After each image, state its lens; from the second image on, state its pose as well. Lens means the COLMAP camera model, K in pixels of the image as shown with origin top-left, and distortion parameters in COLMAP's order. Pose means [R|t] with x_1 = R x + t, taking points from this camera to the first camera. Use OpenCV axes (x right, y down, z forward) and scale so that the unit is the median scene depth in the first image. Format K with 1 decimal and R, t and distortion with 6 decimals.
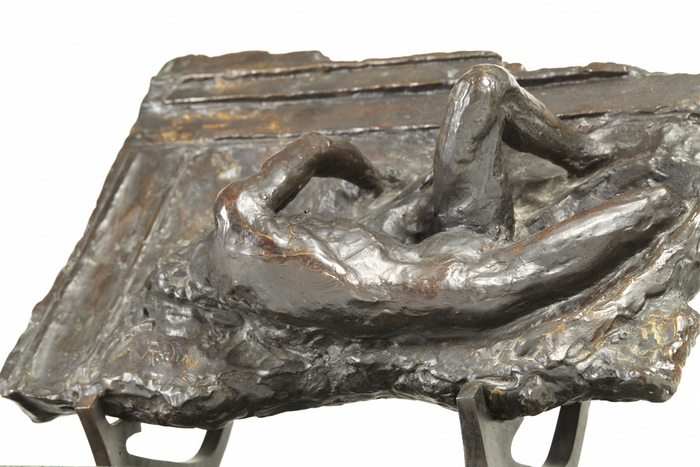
lens RADIAL K [[2088.7, 0, 350.0], [0, 2088.7, 233.5], [0, 0, 1]] dist [-0.014424, 1.159918]
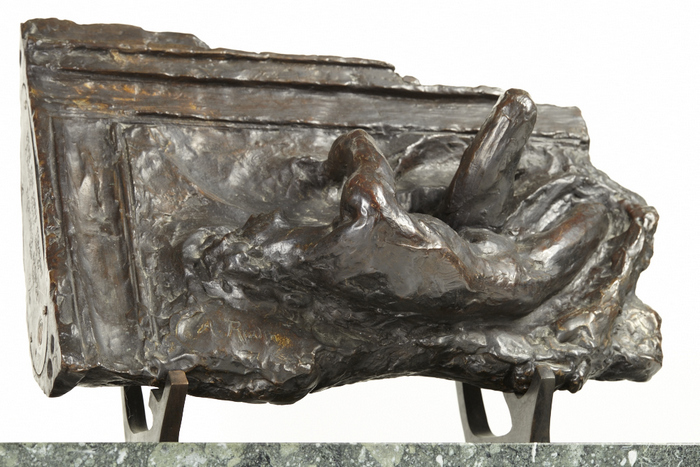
lens RADIAL K [[2088.7, 0, 350.0], [0, 2088.7, 233.5], [0, 0, 1]] dist [-0.014424, 1.159918]
pose [[0.704725, 0.048017, 0.707854, -0.790962], [-0.073757, 0.997259, 0.005783, -0.000615], [-0.705636, -0.056285, 0.706336, 0.238087]]
